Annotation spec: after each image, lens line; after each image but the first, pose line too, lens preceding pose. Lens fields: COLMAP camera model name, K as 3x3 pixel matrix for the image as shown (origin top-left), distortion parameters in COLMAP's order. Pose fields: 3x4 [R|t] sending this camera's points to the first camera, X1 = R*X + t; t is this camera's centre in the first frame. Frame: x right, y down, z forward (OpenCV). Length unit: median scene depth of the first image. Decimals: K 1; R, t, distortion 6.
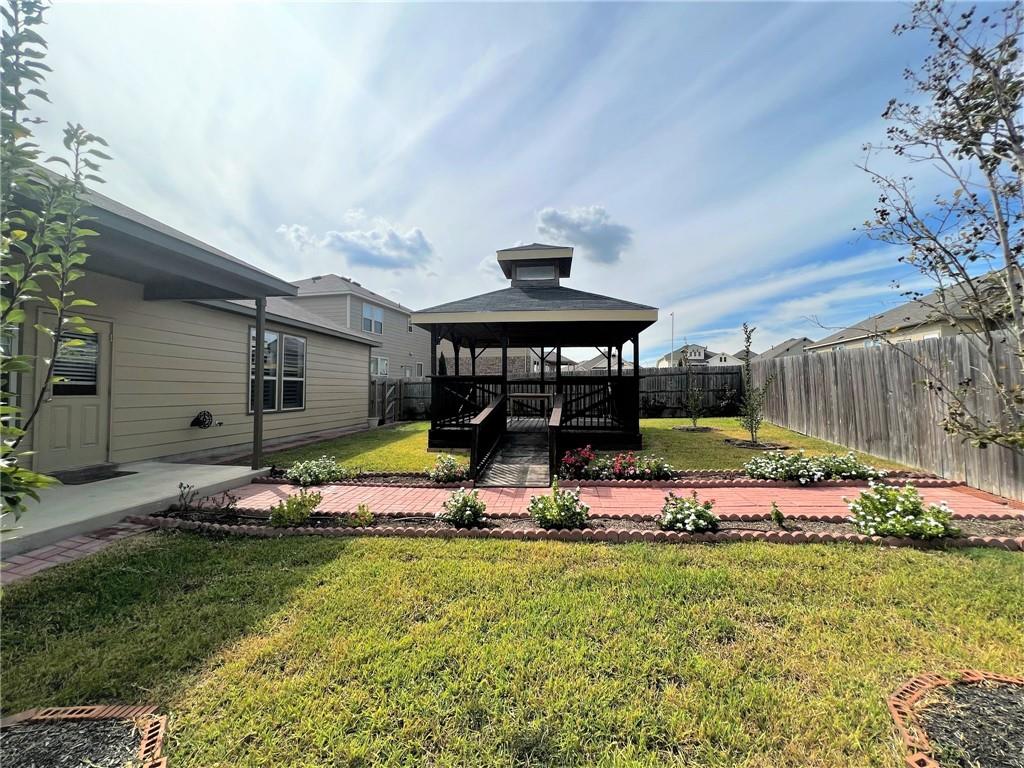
lens RADIAL K [[409.8, 0, 513.3], [0, 409.8, 385.0], [0, 0, 1]] dist [-0.001003, -0.000074]
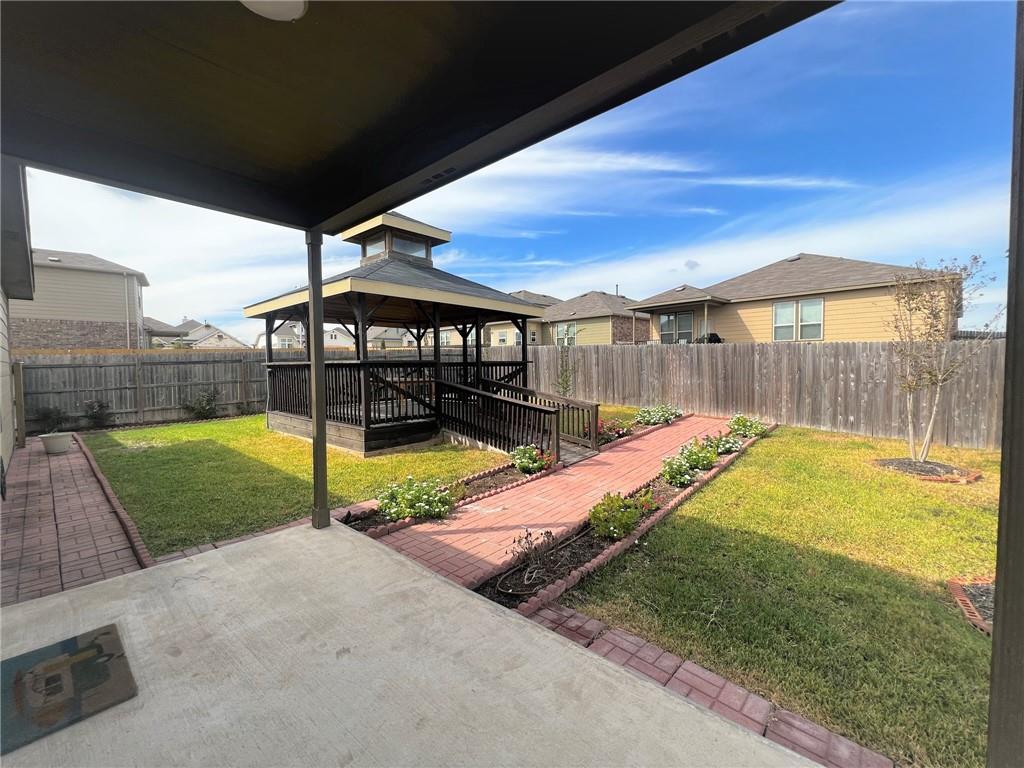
lens RADIAL K [[409.8, 0, 515.6], [0, 409.8, 381.1], [0, 0, 1]] dist [-0.001003, -0.000074]
pose [[0.573900, -0.042532, 0.817820, -0.699990], [0.003456, 0.998767, 0.049518, -0.021837], [-0.818918, -0.025592, 0.573339, 0.326711]]
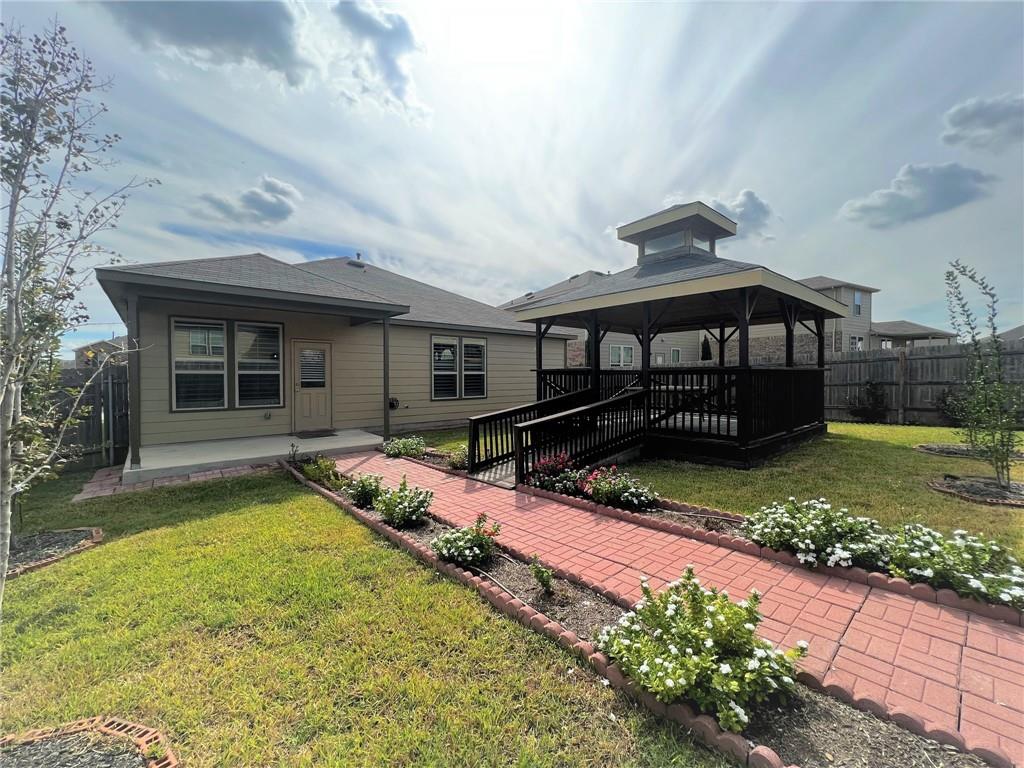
lens RADIAL K [[409.8, 0, 517.0], [0, 409.8, 384.1], [0, 0, 1]] dist [-0.001003, -0.000074]
pose [[0.742490, 0.007929, -0.669810, 0.460520], [0.014964, 0.999484, 0.028420, -0.016129], [0.669690, -0.031124, 0.741988, 0.190077]]
